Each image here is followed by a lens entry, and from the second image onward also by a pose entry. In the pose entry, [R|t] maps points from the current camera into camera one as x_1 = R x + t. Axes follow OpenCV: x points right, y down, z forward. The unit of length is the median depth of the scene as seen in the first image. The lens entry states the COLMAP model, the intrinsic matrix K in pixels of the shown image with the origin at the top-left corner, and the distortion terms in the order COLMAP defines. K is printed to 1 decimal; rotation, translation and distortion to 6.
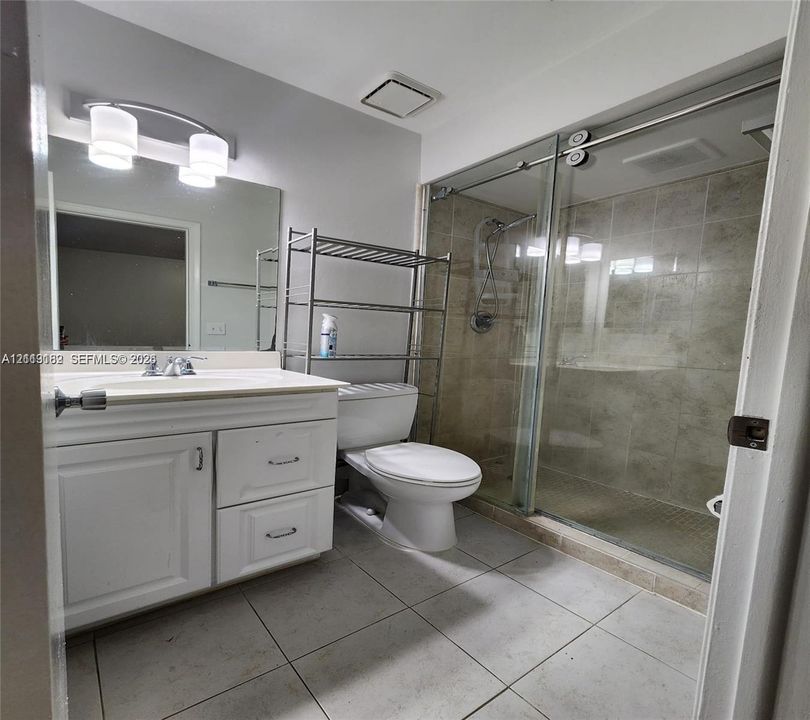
lens RADIAL K [[313.5, 0, 404.8], [0, 313.5, 375.6], [0, 0, 1]] dist [0.000888, 0.000056]
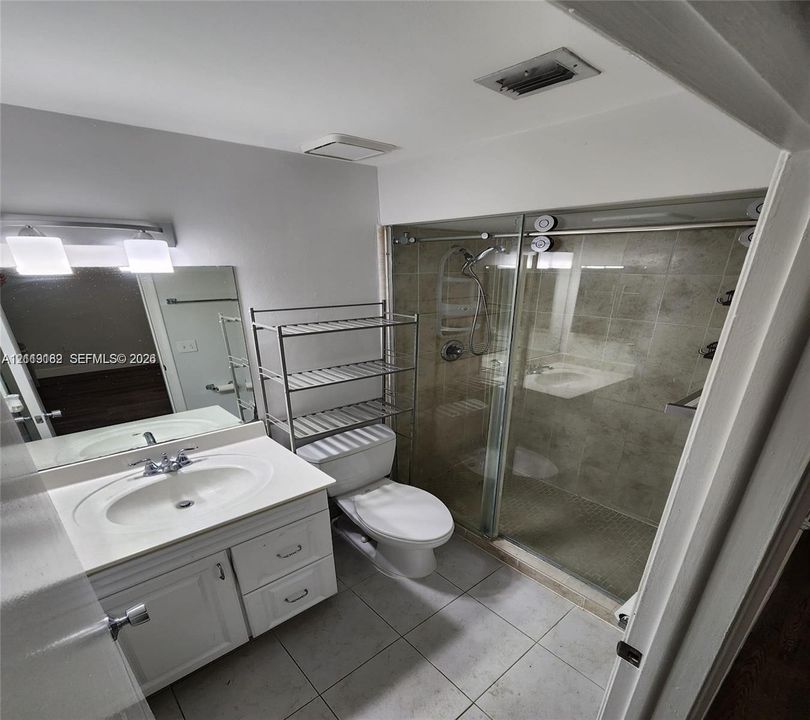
lens RADIAL K [[315.5, 0, 394.7], [0, 315.5, 363.5], [0, 0, 1]] dist [0.000570, 0.000329]
pose [[0.995932, -0.087116, 0.023022, 0.037444], [0.078425, 0.963864, 0.254590, -0.508521], [-0.044369, -0.251749, 0.966775, -0.002629]]
